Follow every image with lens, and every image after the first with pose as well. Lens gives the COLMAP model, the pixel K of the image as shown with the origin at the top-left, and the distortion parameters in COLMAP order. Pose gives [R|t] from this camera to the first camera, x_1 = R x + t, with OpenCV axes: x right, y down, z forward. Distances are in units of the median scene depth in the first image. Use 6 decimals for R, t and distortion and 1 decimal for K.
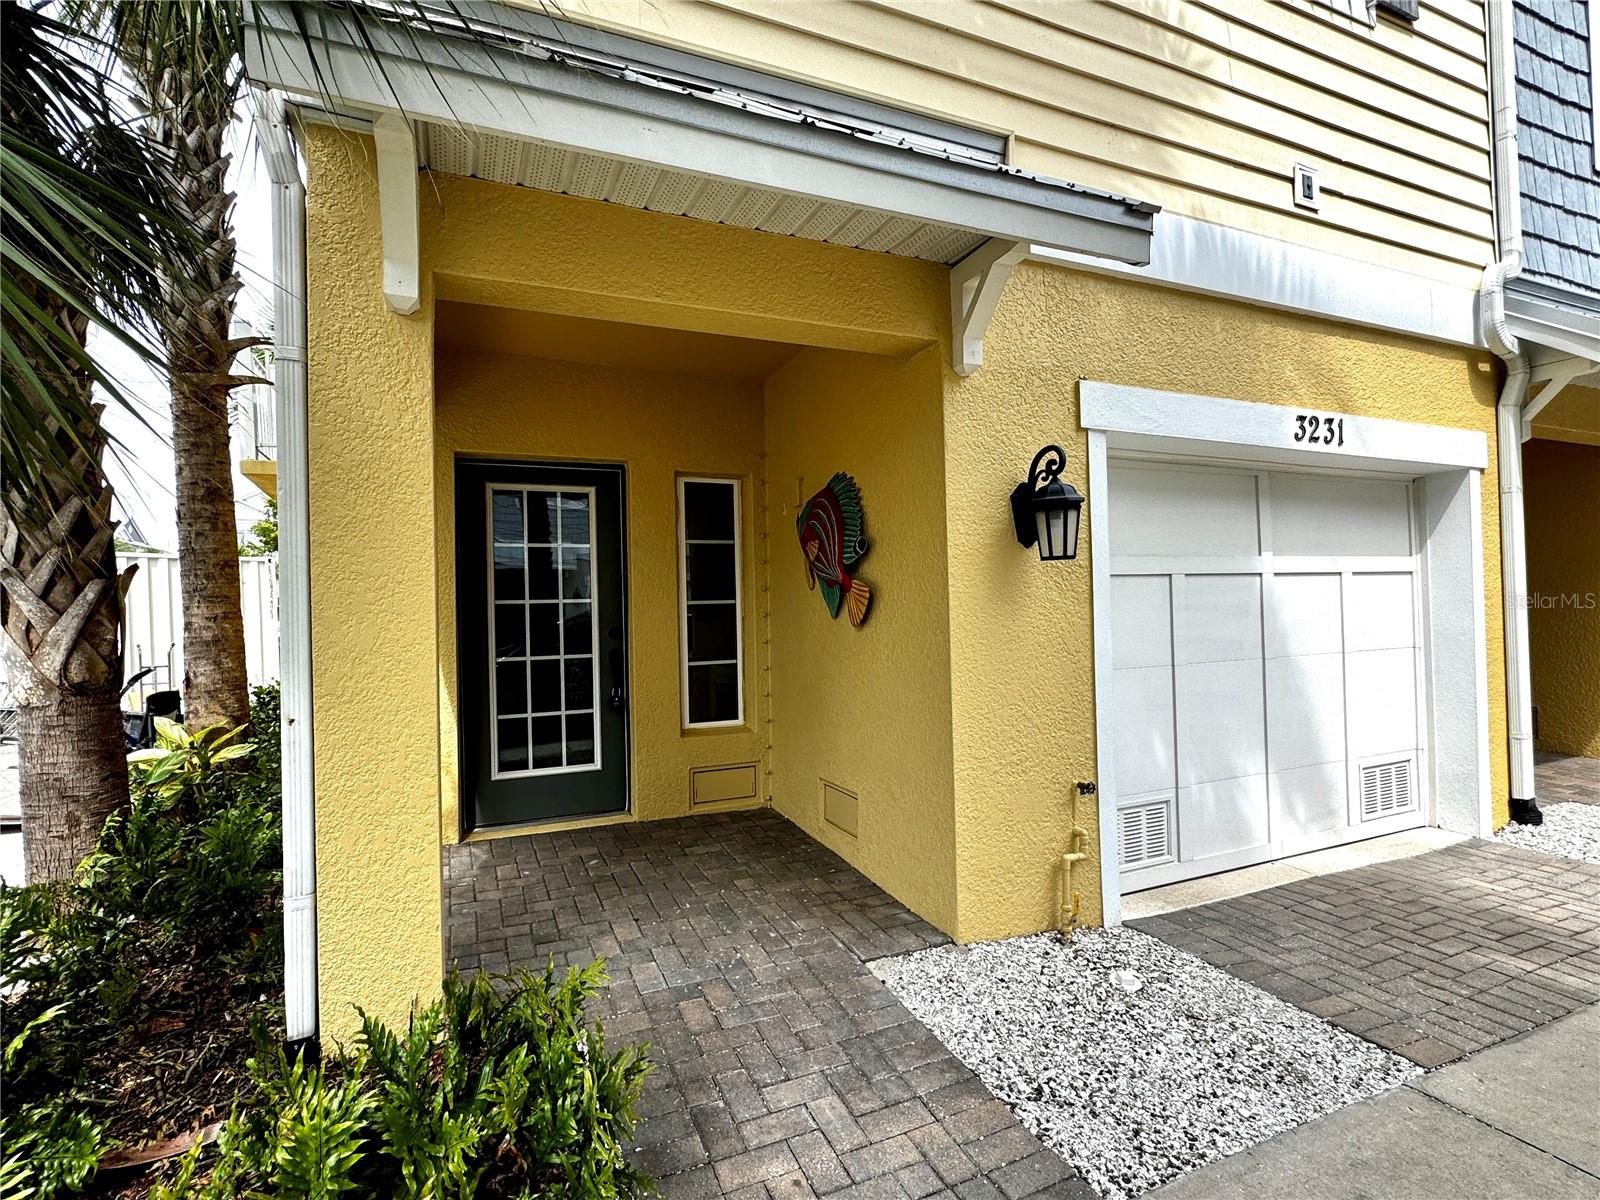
lens RADIAL K [[782.8, 0, 799.1], [0, 782.8, 605.7], [0, 0, 1]] dist [-0.001982, -0.000083]
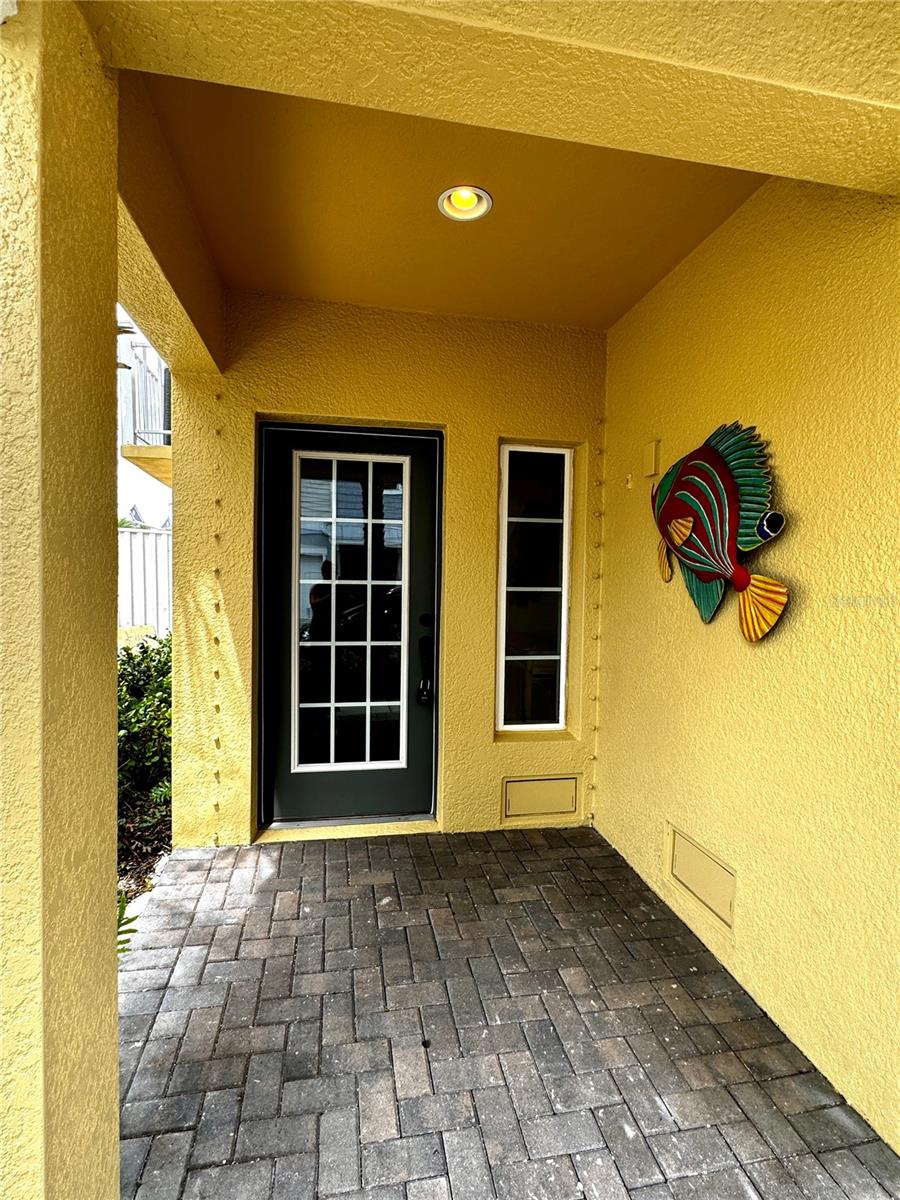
lens RADIAL K [[587.1, 0, 450.0], [0, 587.1, 600.0], [0, 0, 1]] dist [-0.001982, -0.000083]
pose [[0.974975, 0.044823, -0.217750, -0.071337], [-0.036067, 0.998379, 0.044023, -0.021543], [0.219371, -0.035068, 0.975011, 0.400913]]
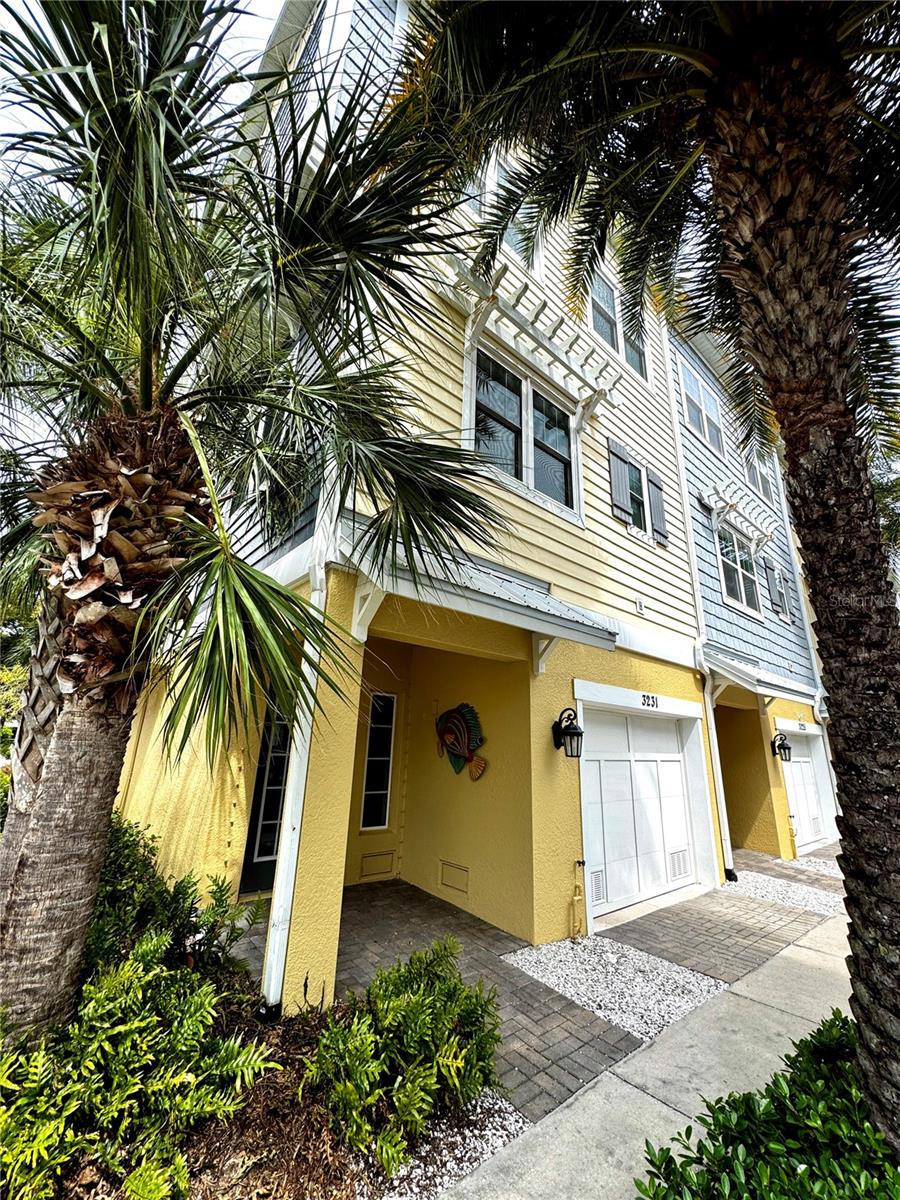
lens RADIAL K [[482.2, 0, 451.4], [0, 482.2, 600.7], [0, 0, 1]] dist [0.000143, -0.000034]
pose [[0.952761, 0.139490, 0.269794, -0.373491], [-0.058285, 0.955759, -0.288320, -0.052350], [-0.298075, 0.258975, 0.918740, -0.281364]]
